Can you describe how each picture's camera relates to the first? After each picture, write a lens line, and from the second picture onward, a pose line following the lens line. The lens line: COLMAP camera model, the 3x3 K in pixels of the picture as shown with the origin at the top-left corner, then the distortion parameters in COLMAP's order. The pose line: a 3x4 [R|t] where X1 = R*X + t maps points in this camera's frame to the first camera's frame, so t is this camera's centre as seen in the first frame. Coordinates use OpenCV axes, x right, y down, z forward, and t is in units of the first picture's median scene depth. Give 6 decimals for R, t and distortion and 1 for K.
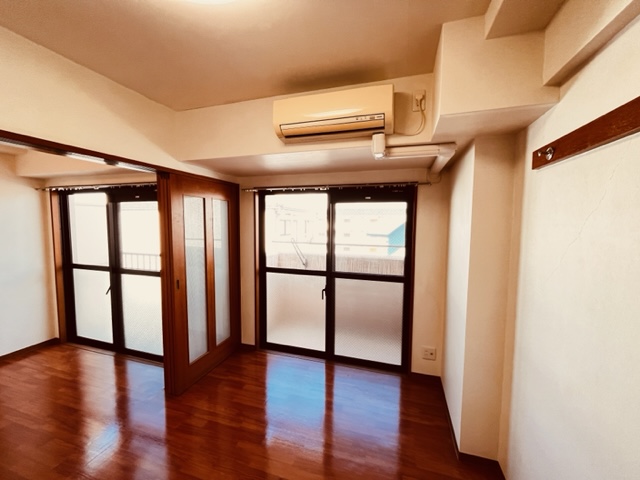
lens RADIAL K [[257.9, 0, 322.4], [0, 257.9, 239.4], [0, 0, 1]] dist [0.001444, -0.001515]
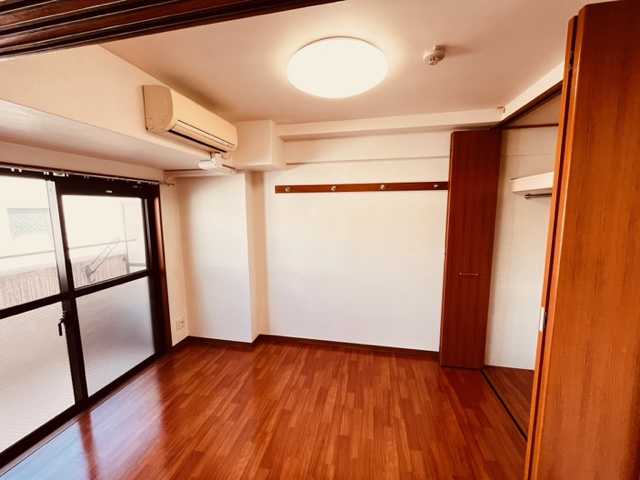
lens RADIAL K [[257.9, 0, 319.1], [0, 257.9, 243.8], [0, 0, 1]] dist [0.001444, -0.001515]
pose [[-0.080554, -0.142239, 0.986549, -0.622261], [0.081454, 0.985516, 0.148741, -0.048346], [-0.993416, 0.092341, -0.067801, 0.303834]]
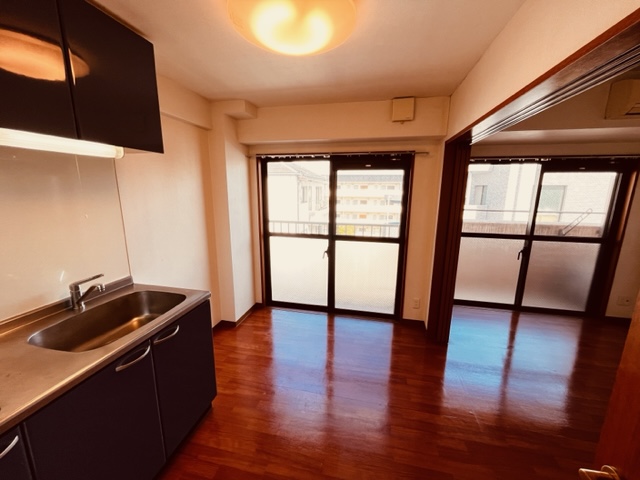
lens RADIAL K [[257.9, 0, 324.9], [0, 257.9, 235.7], [0, 0, 1]] dist [0.001444, -0.001515]
pose [[0.996684, -0.013766, 0.080202, -0.831617], [0.005004, 0.994090, 0.108445, 0.001009], [-0.081221, -0.107684, 0.990862, -0.032923]]
